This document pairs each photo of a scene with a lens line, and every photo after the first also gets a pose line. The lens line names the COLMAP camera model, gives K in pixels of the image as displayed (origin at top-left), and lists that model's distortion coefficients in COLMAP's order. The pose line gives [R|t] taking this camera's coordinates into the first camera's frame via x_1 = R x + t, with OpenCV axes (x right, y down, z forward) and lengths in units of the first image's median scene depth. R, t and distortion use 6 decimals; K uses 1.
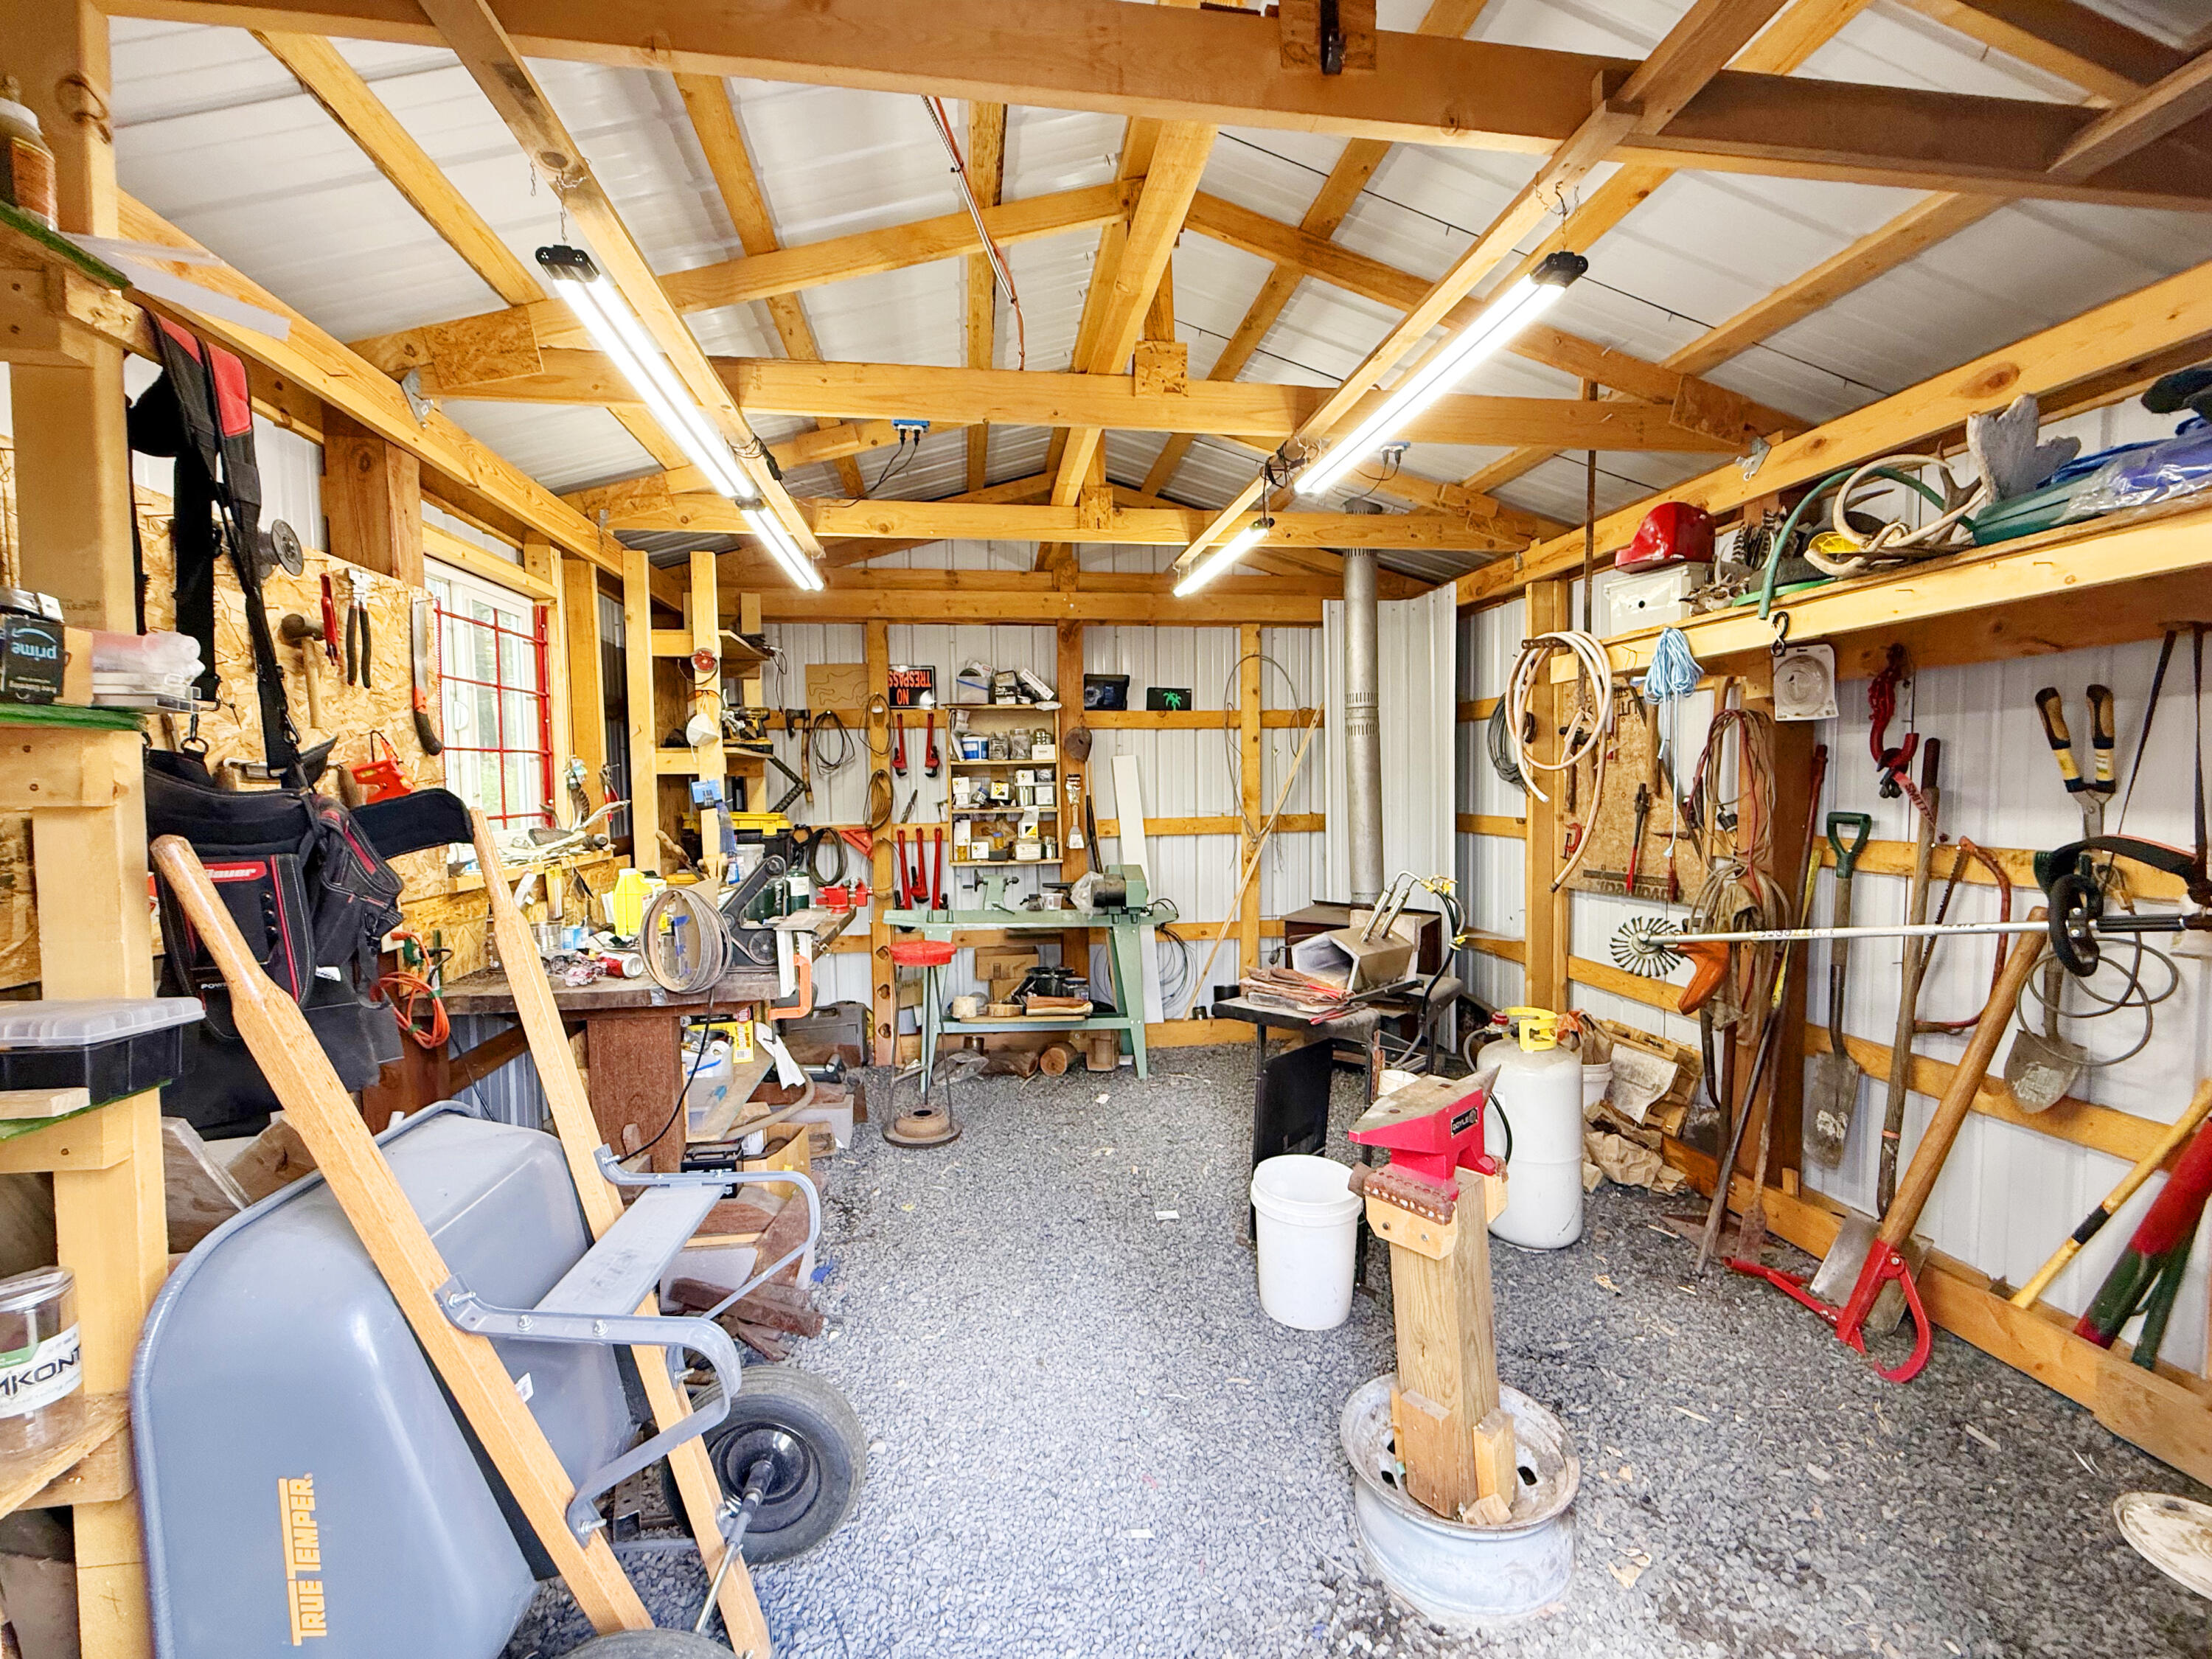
lens RADIAL K [[886.2, 0, 1097.1], [0, 886.2, 829.1], [0, 0, 1]] dist [0.007015, 0.000200]
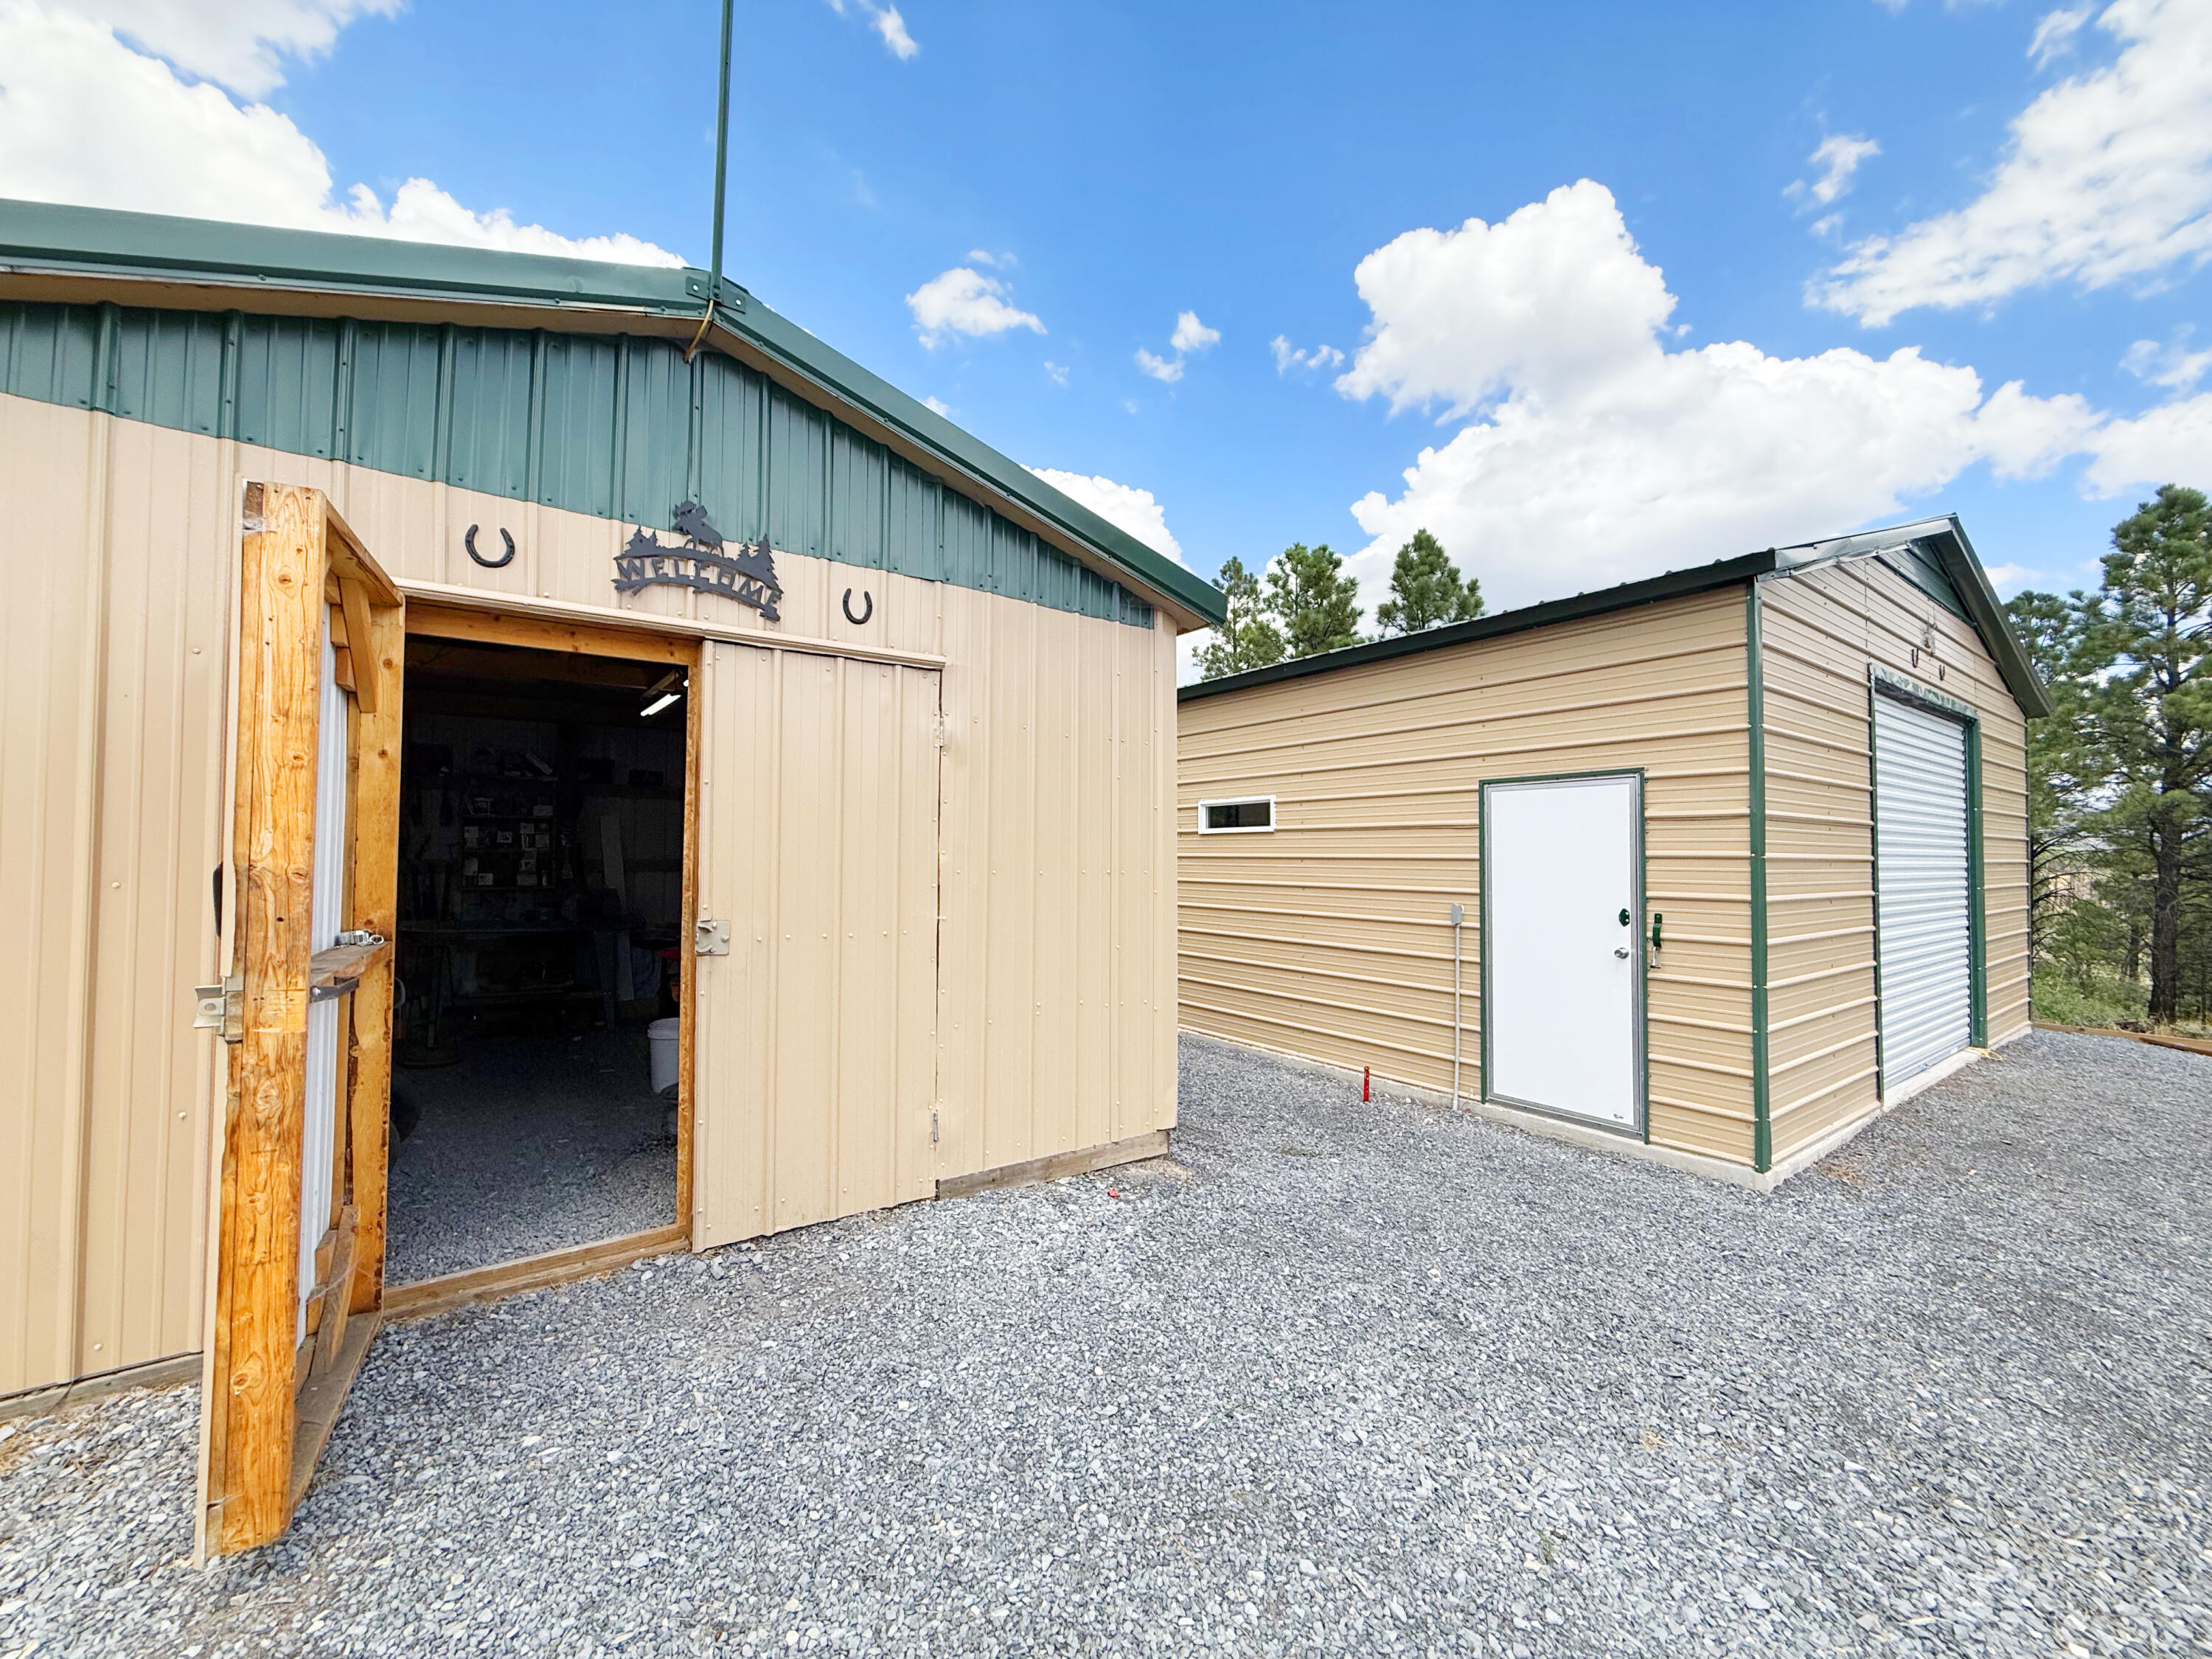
lens RADIAL K [[886.2, 0, 1110.0], [0, 886.2, 838.1], [0, 0, 1]] dist [0.007015, 0.000200]
pose [[0.884282, 0.027188, 0.466160, 0.081825], [0.006335, 0.997513, -0.070195, 0.063906], [-0.466909, 0.065025, 0.881911, -0.690774]]
